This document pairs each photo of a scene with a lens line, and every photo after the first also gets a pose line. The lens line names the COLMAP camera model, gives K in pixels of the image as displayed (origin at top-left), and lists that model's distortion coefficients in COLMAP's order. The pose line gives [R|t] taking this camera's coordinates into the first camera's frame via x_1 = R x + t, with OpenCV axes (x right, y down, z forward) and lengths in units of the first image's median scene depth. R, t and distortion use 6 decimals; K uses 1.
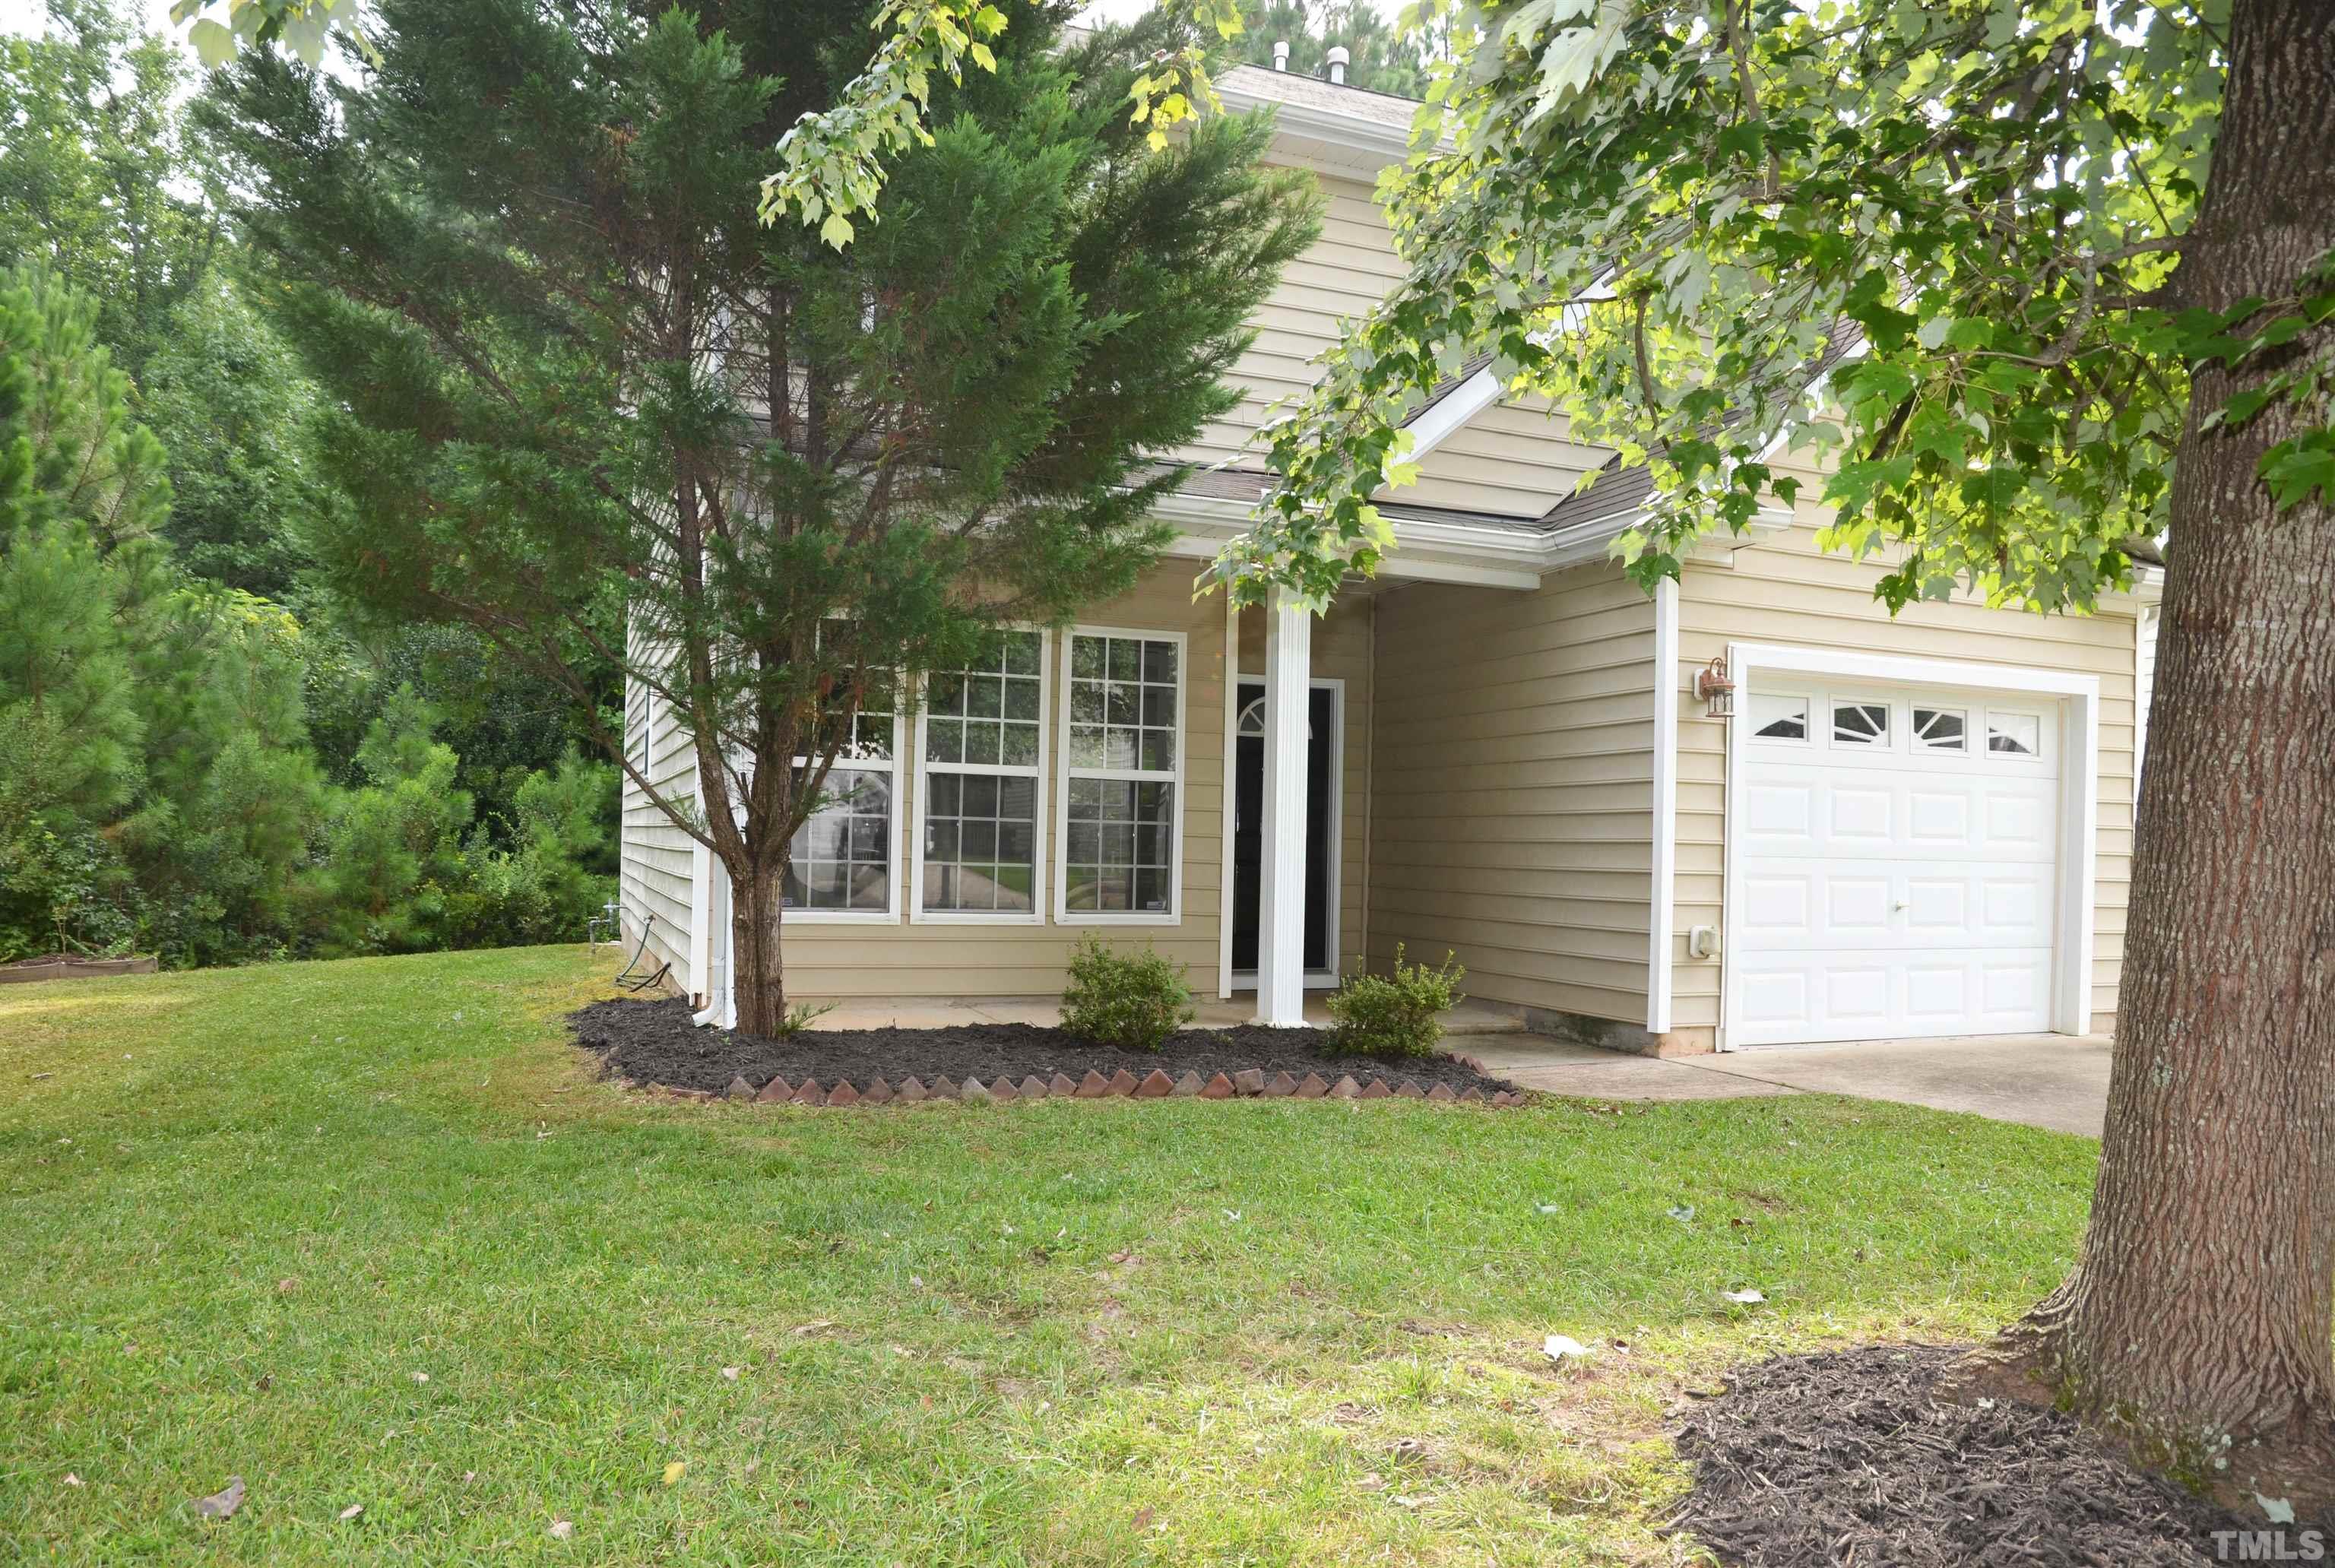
lens RADIAL K [[1569.0, 0, 1168.8], [0, 1569.0, 786.9], [0, 0, 1]] dist [0.001961, 0.000281]
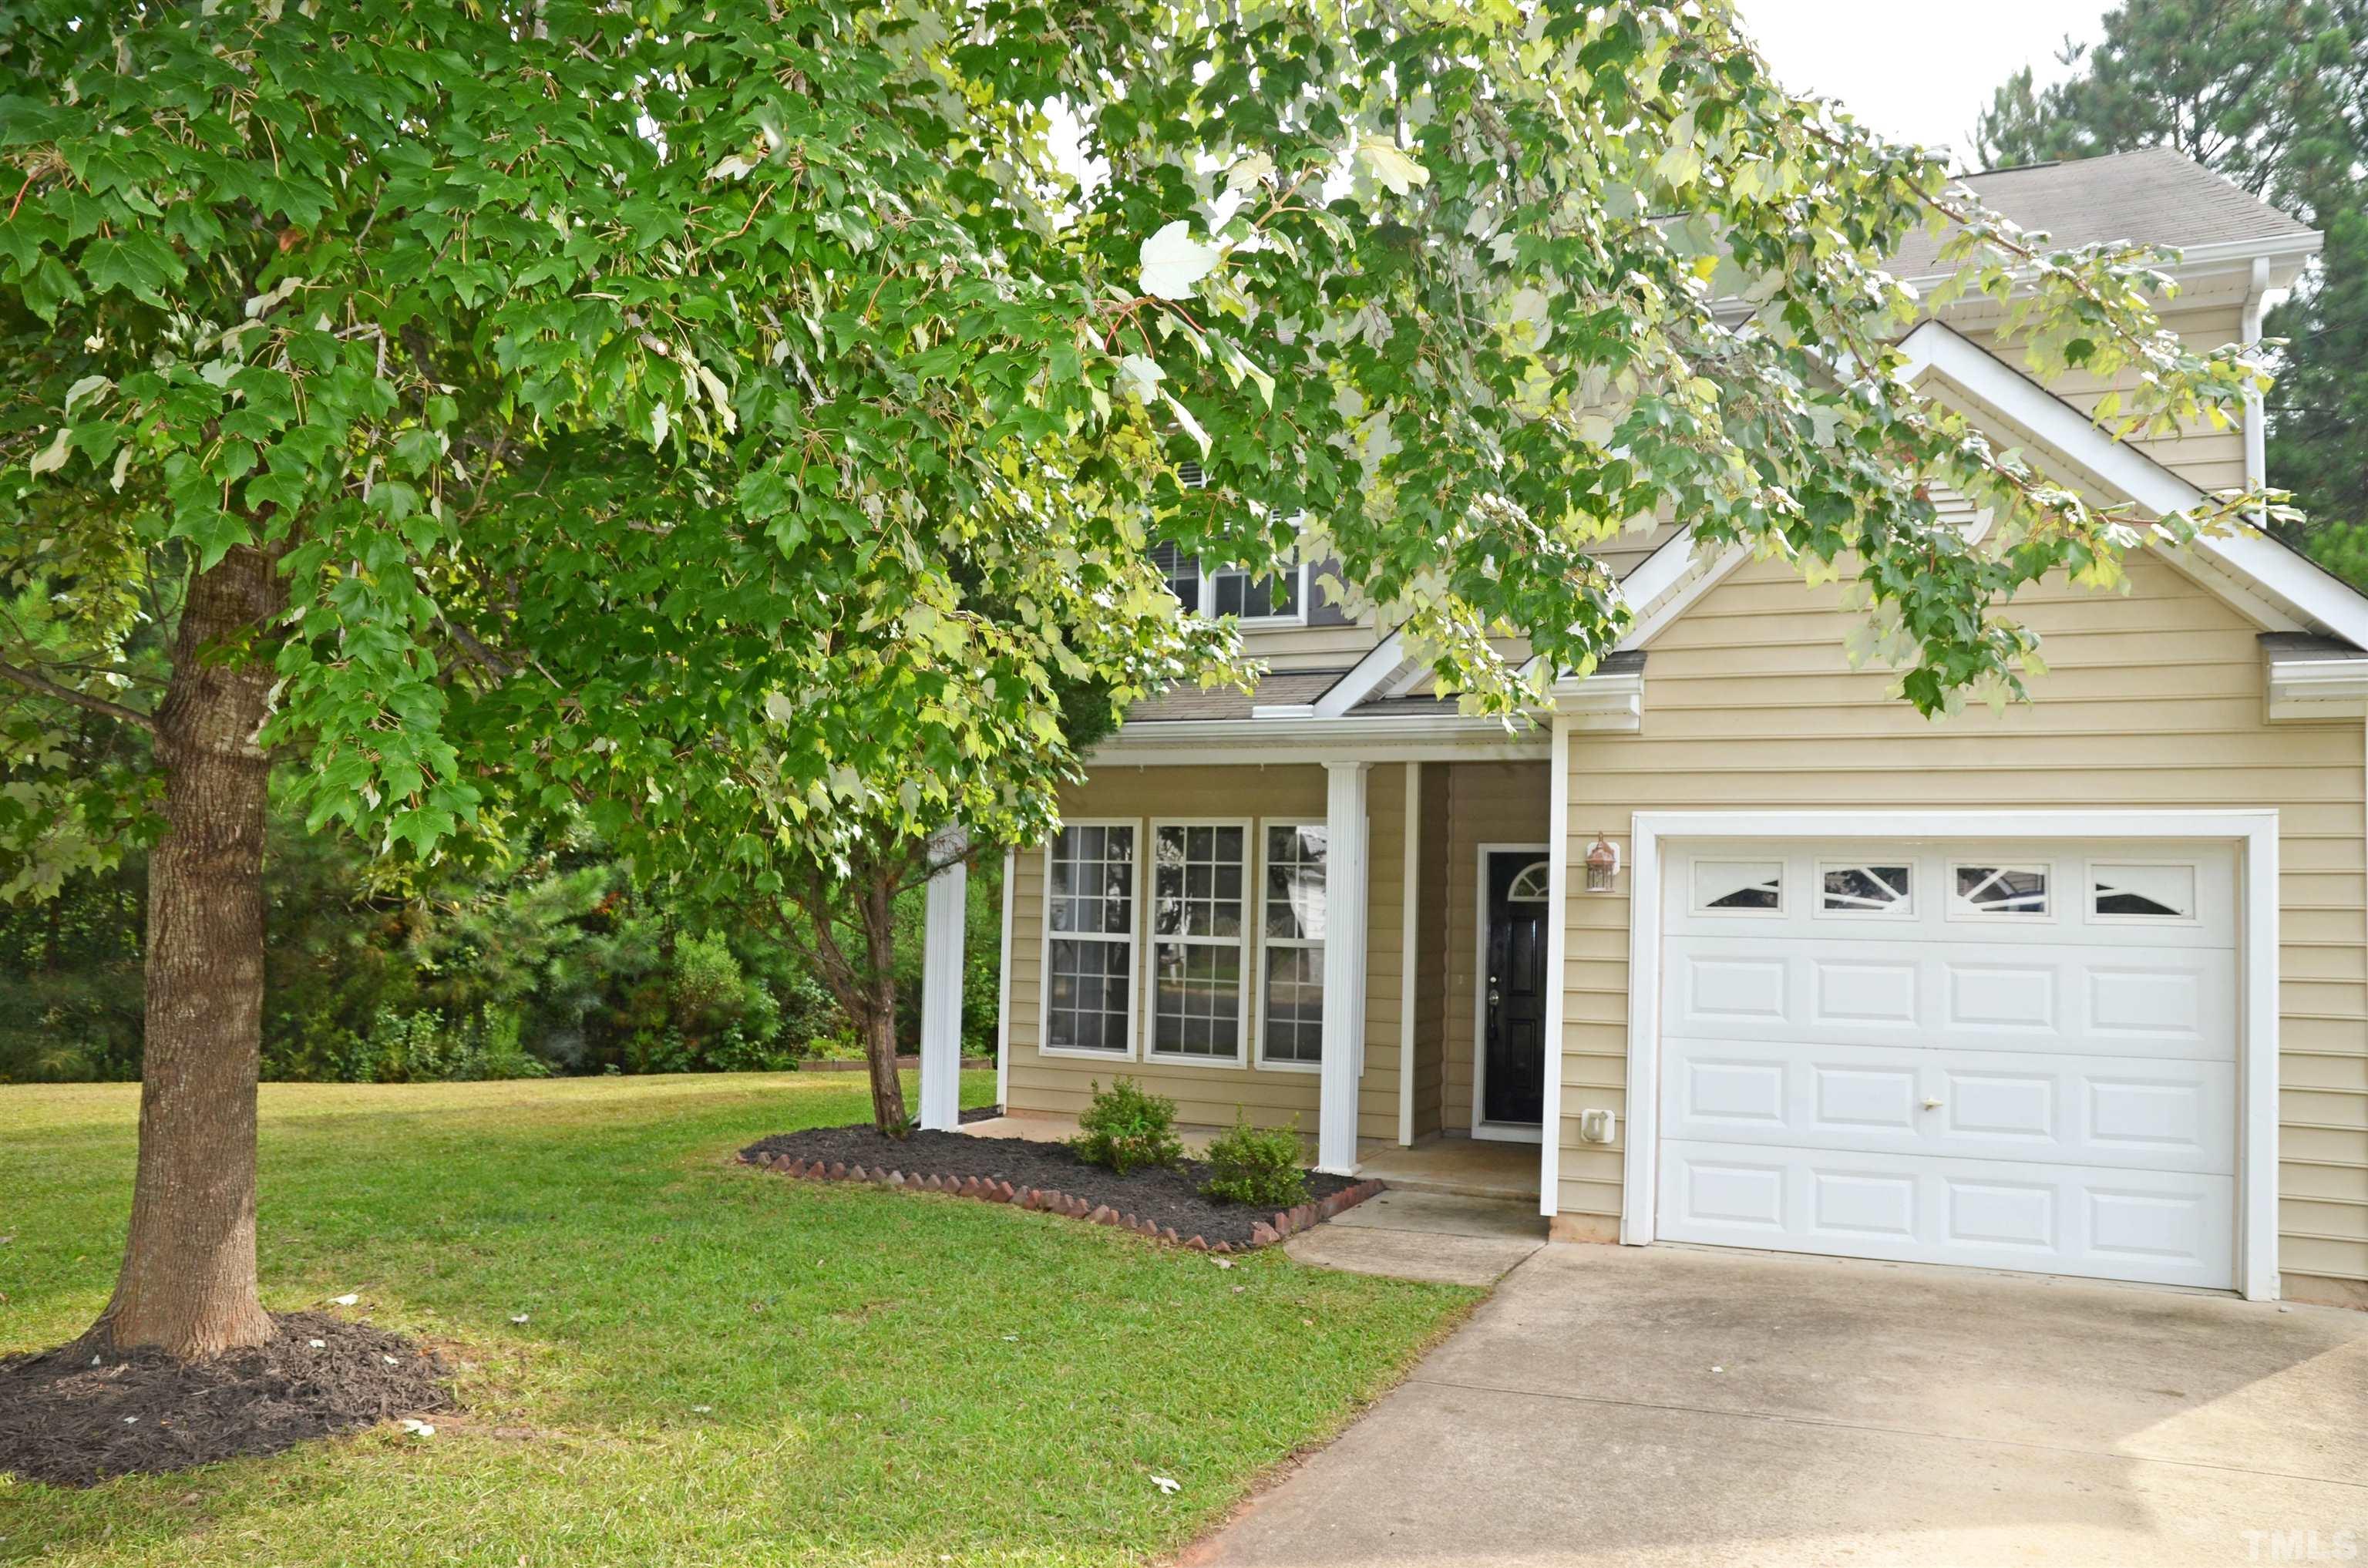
lens RADIAL K [[1658.5, 0, 1184.4], [0, 1658.5, 789.2], [0, 0, 1]] dist [-0.033372, -0.000646]
pose [[0.677254, -0.066806, -0.732710, 0.852337], [0.021870, 0.997257, -0.070712, -0.038409], [0.735424, 0.031866, 0.676858, 0.108275]]
